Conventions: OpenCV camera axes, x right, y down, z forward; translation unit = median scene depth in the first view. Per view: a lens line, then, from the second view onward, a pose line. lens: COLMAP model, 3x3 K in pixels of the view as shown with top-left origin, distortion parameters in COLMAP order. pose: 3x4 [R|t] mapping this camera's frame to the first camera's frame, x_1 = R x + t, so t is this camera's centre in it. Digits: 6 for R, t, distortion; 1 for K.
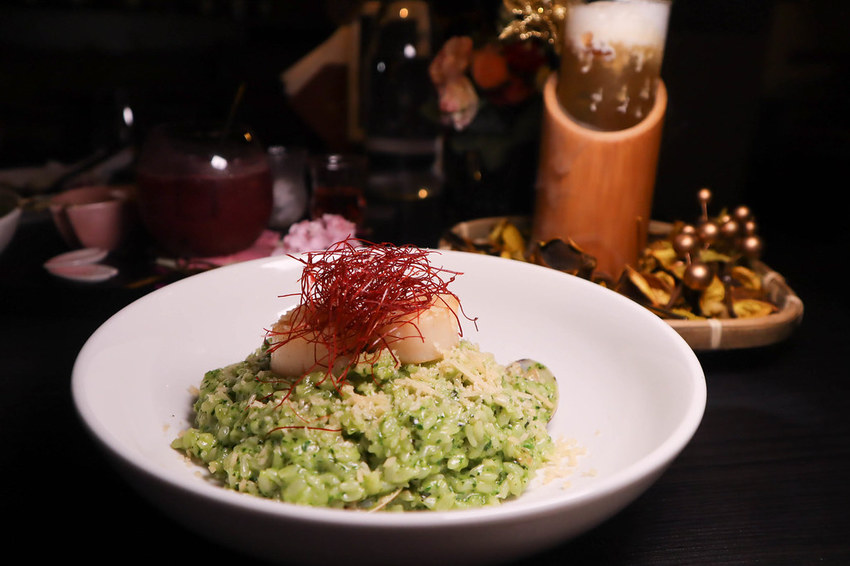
lens RADIAL K [[692.3, 0, 428.0], [0, 692.3, 287.3], [0, 0, 1]] dist [0.005526, -0.004213]
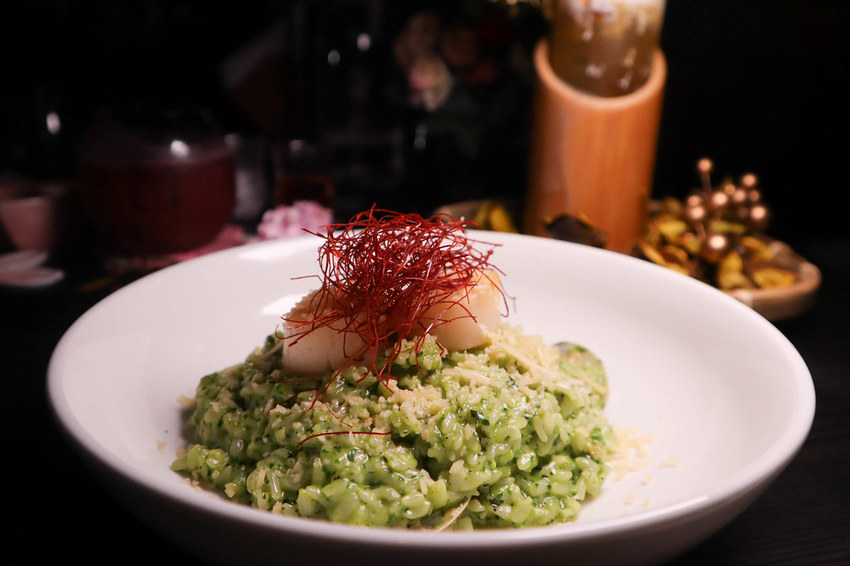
lens RADIAL K [[692.3, 0, 435.2], [0, 692.3, 284.3], [0, 0, 1]] dist [0.005526, -0.004213]
pose [[0.993210, -0.046899, 0.106463, -0.092164], [0.048054, 0.998810, -0.008306, 0.023183], [-0.105946, 0.013366, 0.994282, 0.102552]]
